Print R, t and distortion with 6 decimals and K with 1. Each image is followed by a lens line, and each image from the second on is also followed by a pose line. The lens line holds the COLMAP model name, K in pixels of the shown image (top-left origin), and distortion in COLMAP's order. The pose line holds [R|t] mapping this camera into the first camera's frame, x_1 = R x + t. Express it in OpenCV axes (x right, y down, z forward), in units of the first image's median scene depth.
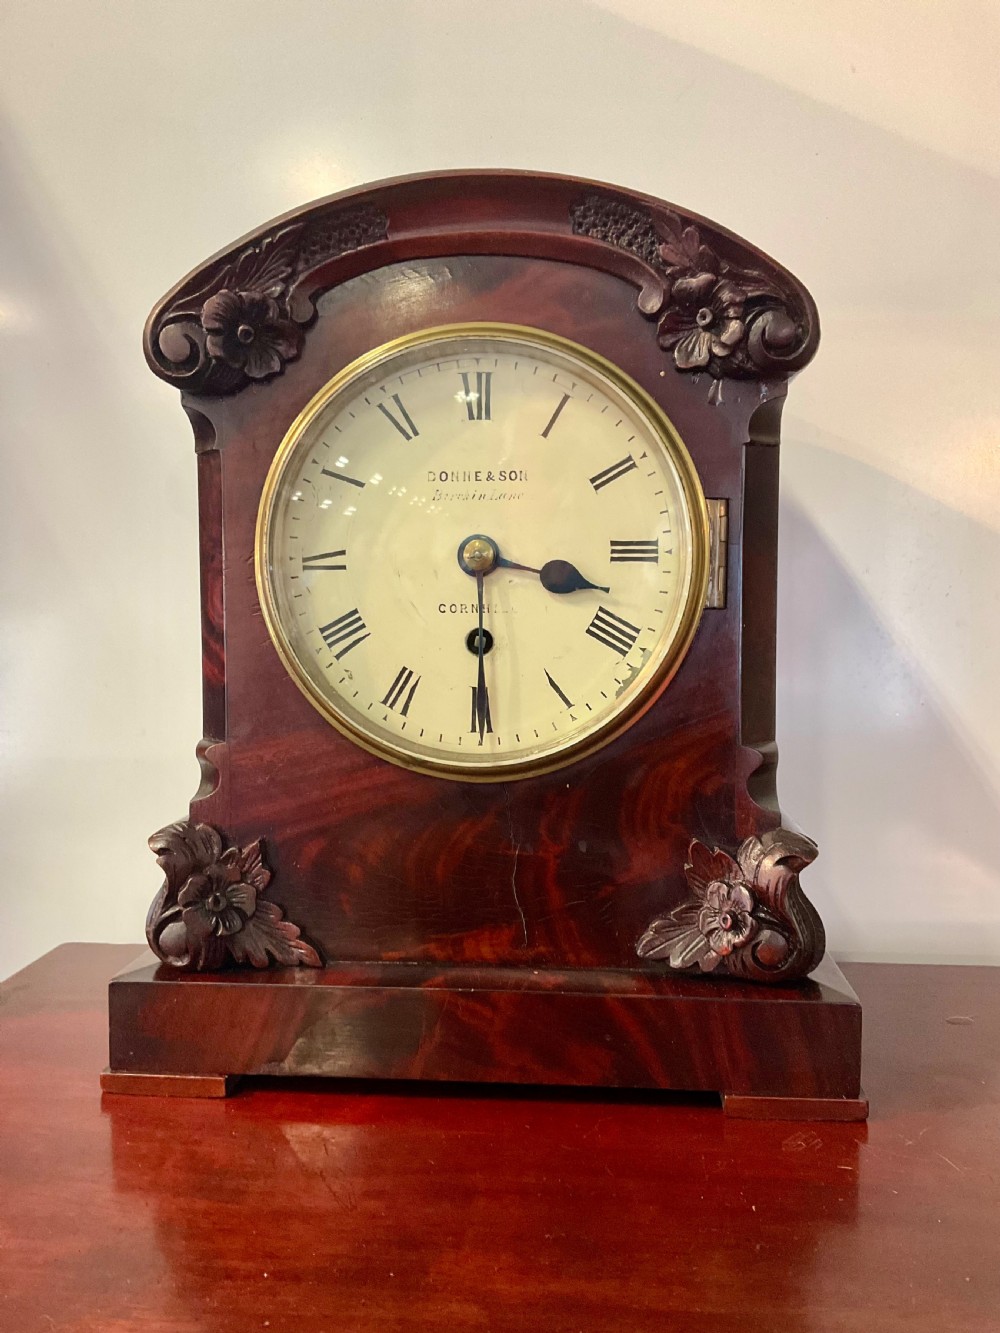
lens RADIAL K [[1110.1, 0, 505.8], [0, 1110.1, 658.0], [0, 0, 1]] dist [0.127105, -0.290717]
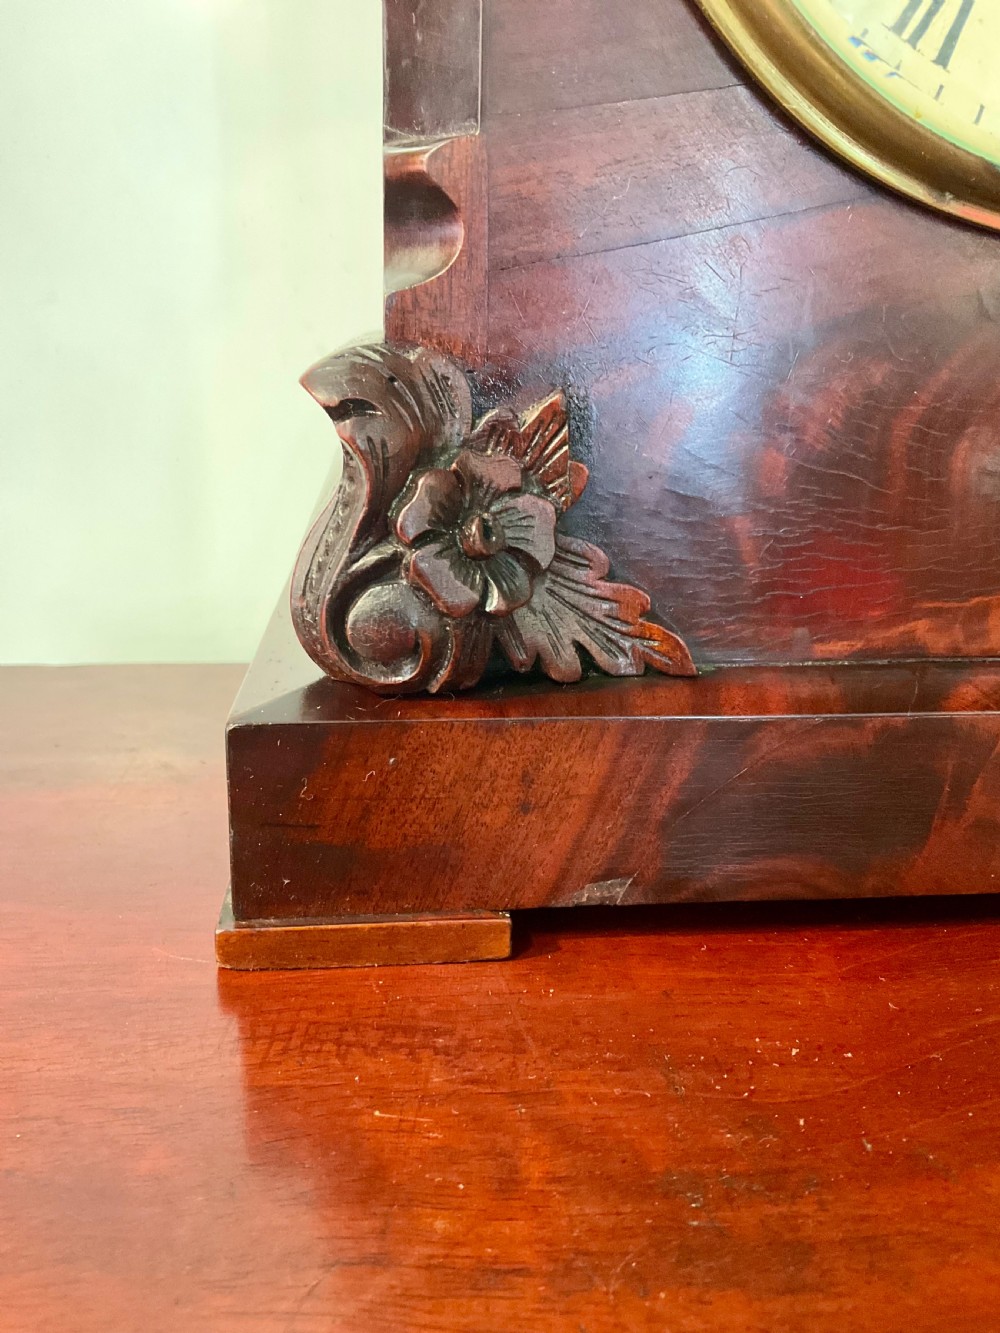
lens RADIAL K [[1110.1, 0, 505.8], [0, 1110.1, 658.0], [0, 0, 1]] dist [0.127105, -0.290717]
pose [[0.985588, -0.035634, 0.165370, -0.328748], [-0.004868, 0.971183, 0.238286, 0.168711], [-0.169095, -0.235657, 0.957012, 0.610081]]
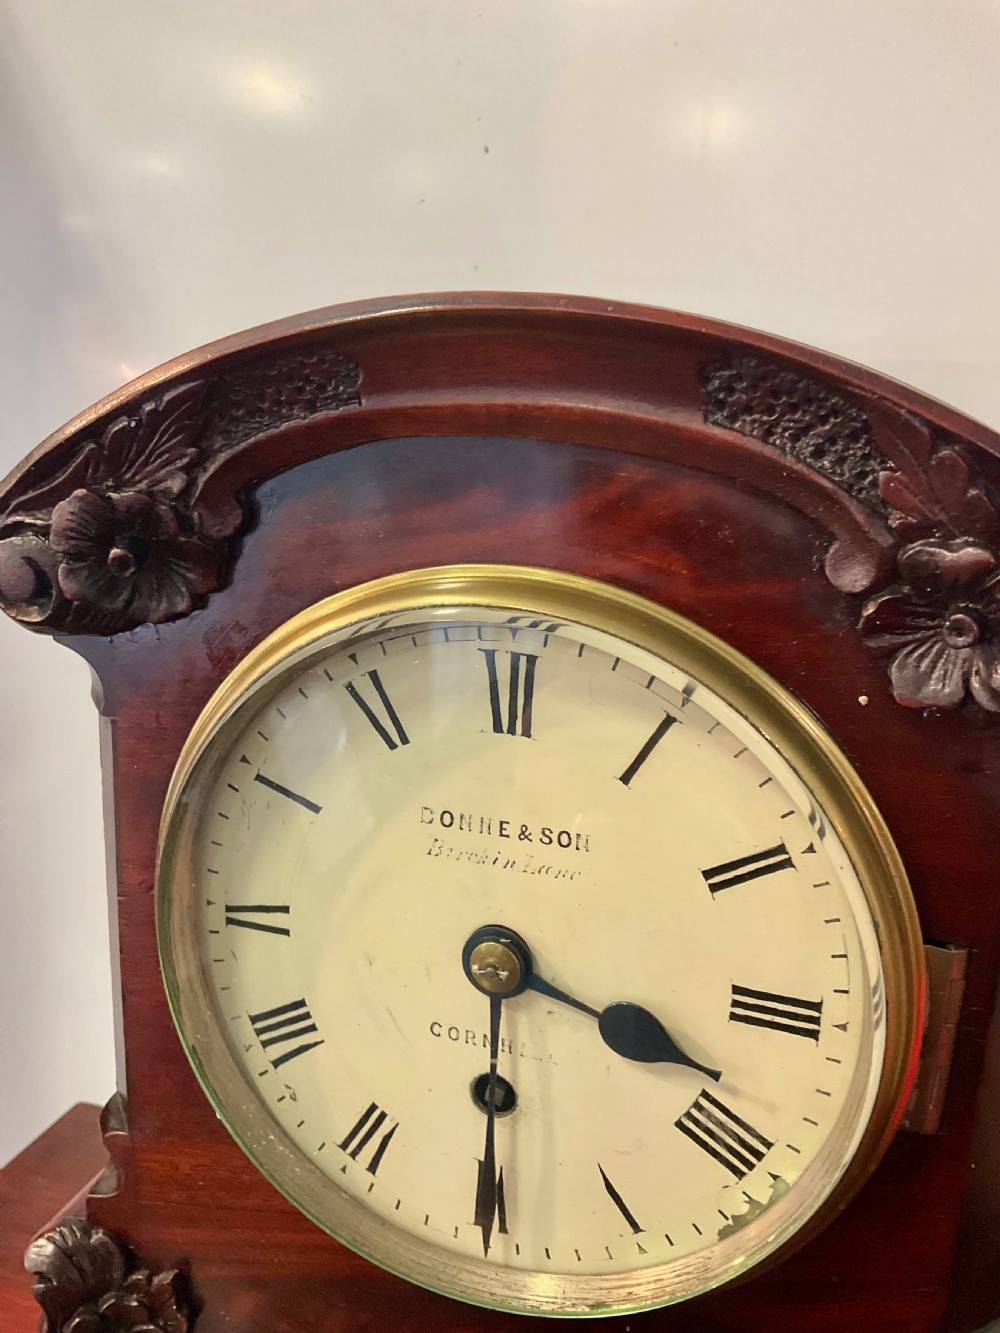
lens RADIAL K [[1110.1, 0, 505.8], [0, 1110.1, 658.0], [0, 0, 1]] dist [0.127105, -0.290717]
pose [[0.973779, 0.092361, -0.207903, 0.085638], [-0.055586, 0.982776, 0.176244, -0.350651], [0.220600, -0.160066, 0.962141, 0.476107]]
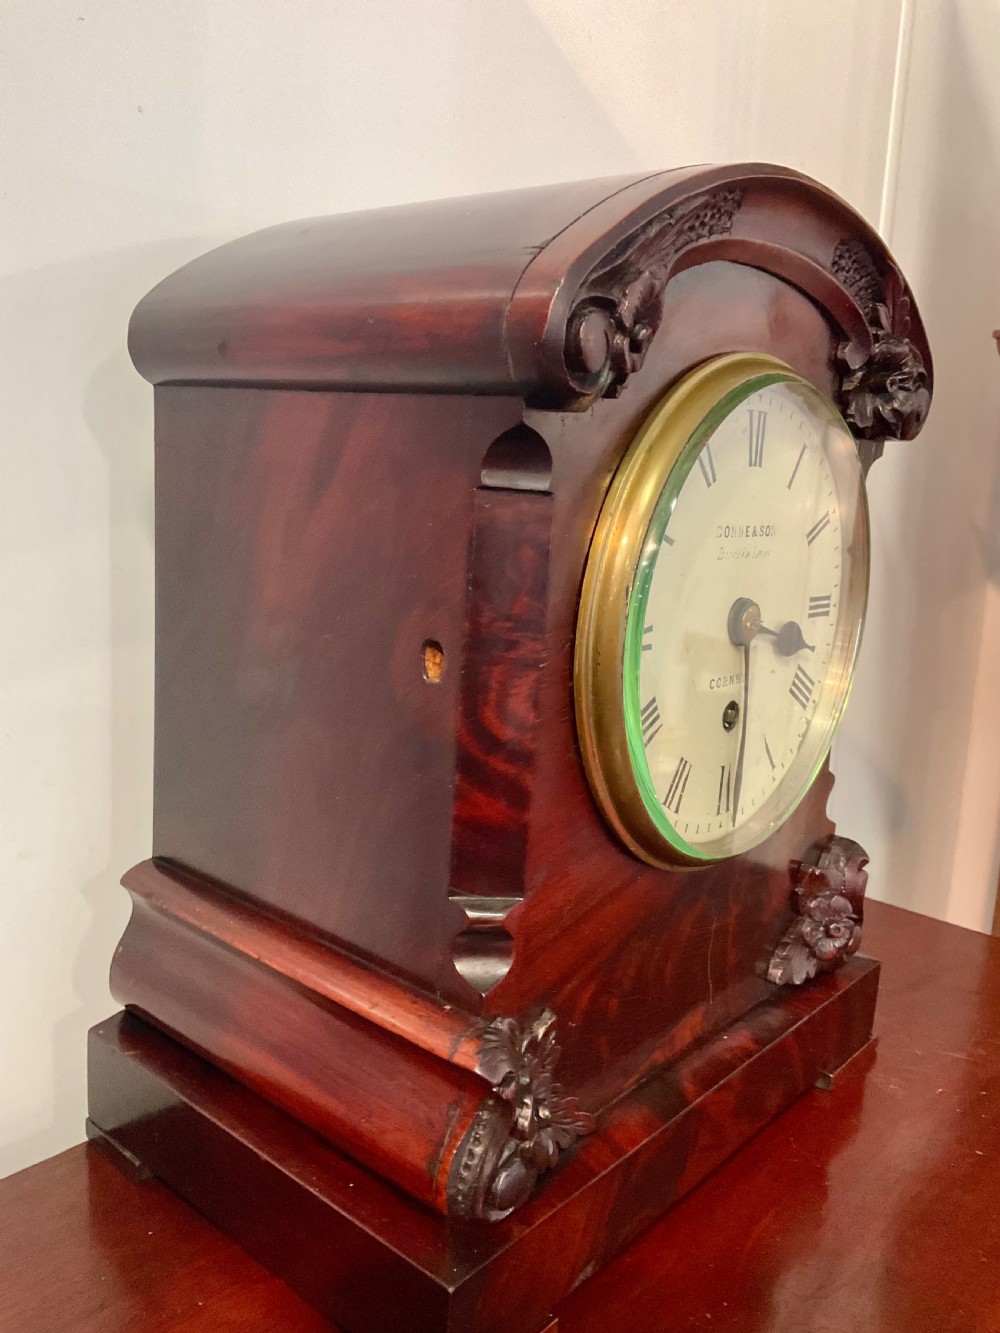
lens RADIAL K [[1110.1, 0, 505.8], [0, 1110.1, 658.0], [0, 0, 1]] dist [0.127105, -0.290717]
pose [[0.576791, -0.109058, 0.809579, -0.863405], [-0.018698, 0.989026, 0.146552, -0.191711], [-0.816677, -0.099667, 0.568423, 0.651813]]
